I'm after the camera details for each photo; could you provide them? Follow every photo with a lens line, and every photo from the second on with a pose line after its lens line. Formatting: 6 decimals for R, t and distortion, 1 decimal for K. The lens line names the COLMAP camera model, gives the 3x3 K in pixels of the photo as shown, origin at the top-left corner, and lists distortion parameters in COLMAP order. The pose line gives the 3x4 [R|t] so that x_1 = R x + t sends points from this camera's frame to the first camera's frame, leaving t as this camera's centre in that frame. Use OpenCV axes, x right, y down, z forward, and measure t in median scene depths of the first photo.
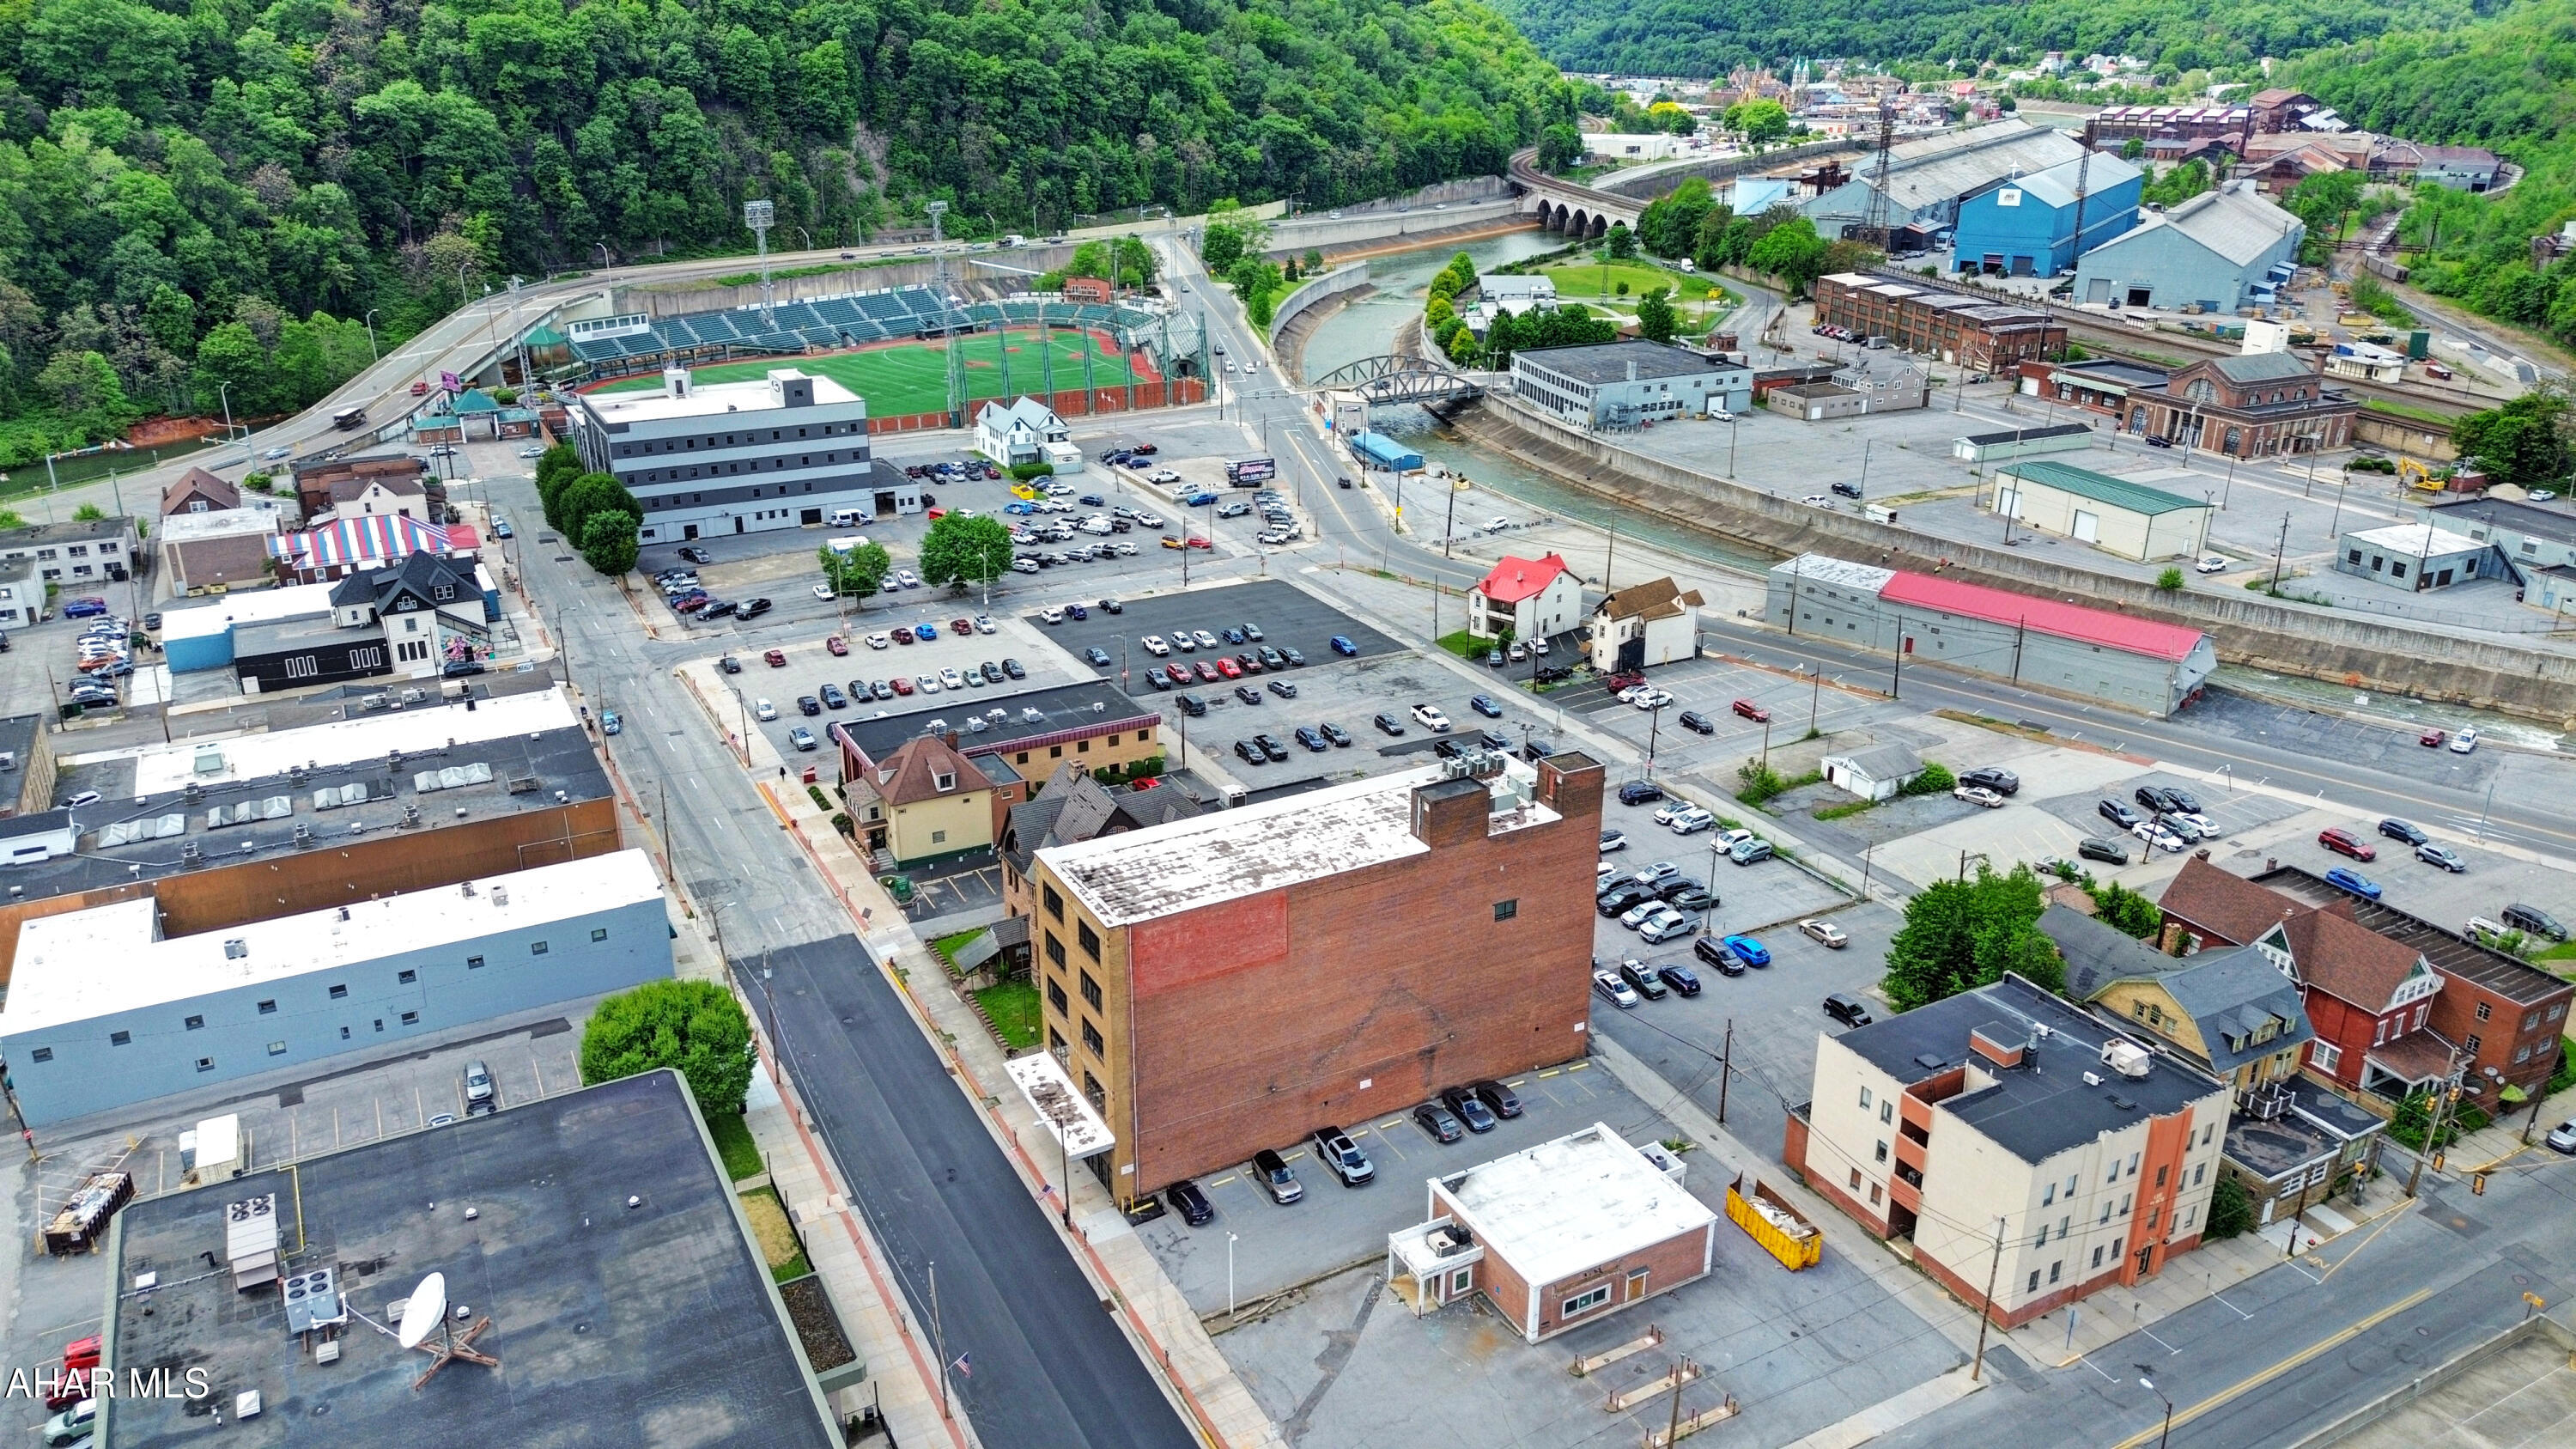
lens RADIAL K [[1802.8, 0, 1314.6], [0, 1802.8, 703.9], [0, 0, 1]] dist [0.049161, -0.036136]
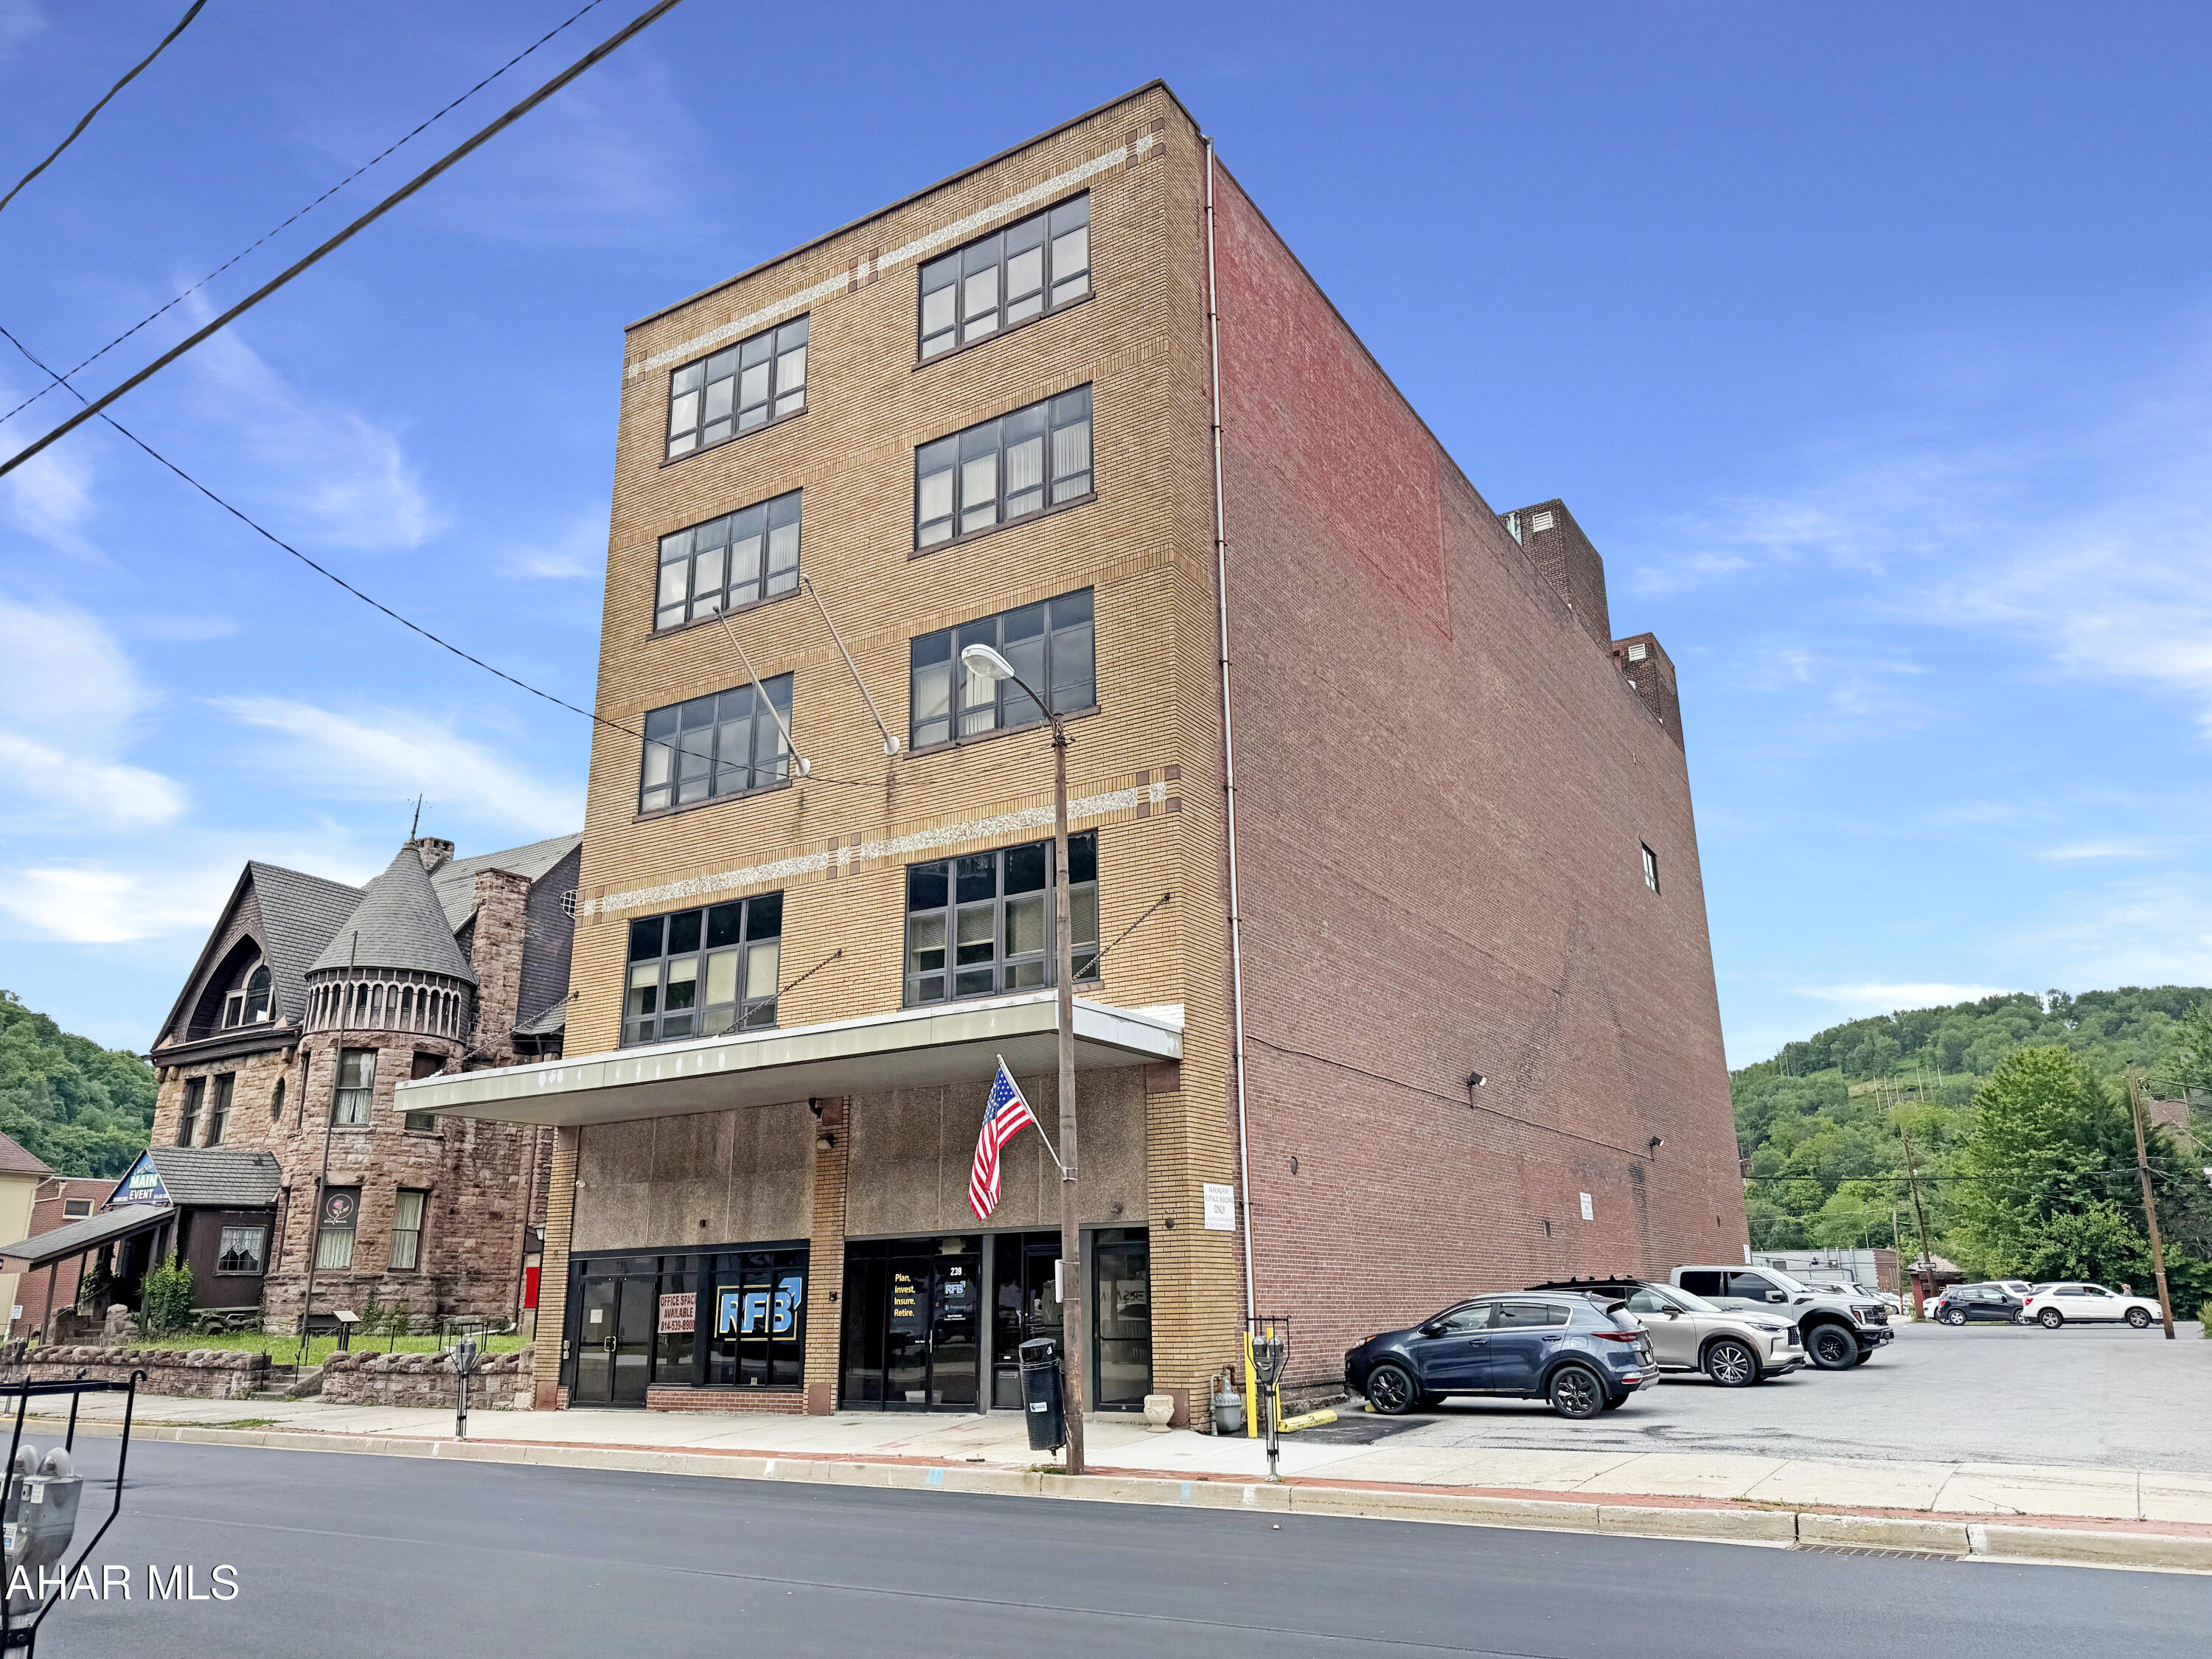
lens RADIAL K [[1543.3, 0, 1116.2], [0, 1543.3, 833.7], [0, 0, 1]] dist [0.018080, -0.017589]
pose [[0.872513, 0.123103, 0.472828, -0.039375], [0.192237, 0.803191, -0.563852, 0.062265], [-0.449183, 0.582864, 0.677130, 0.168261]]
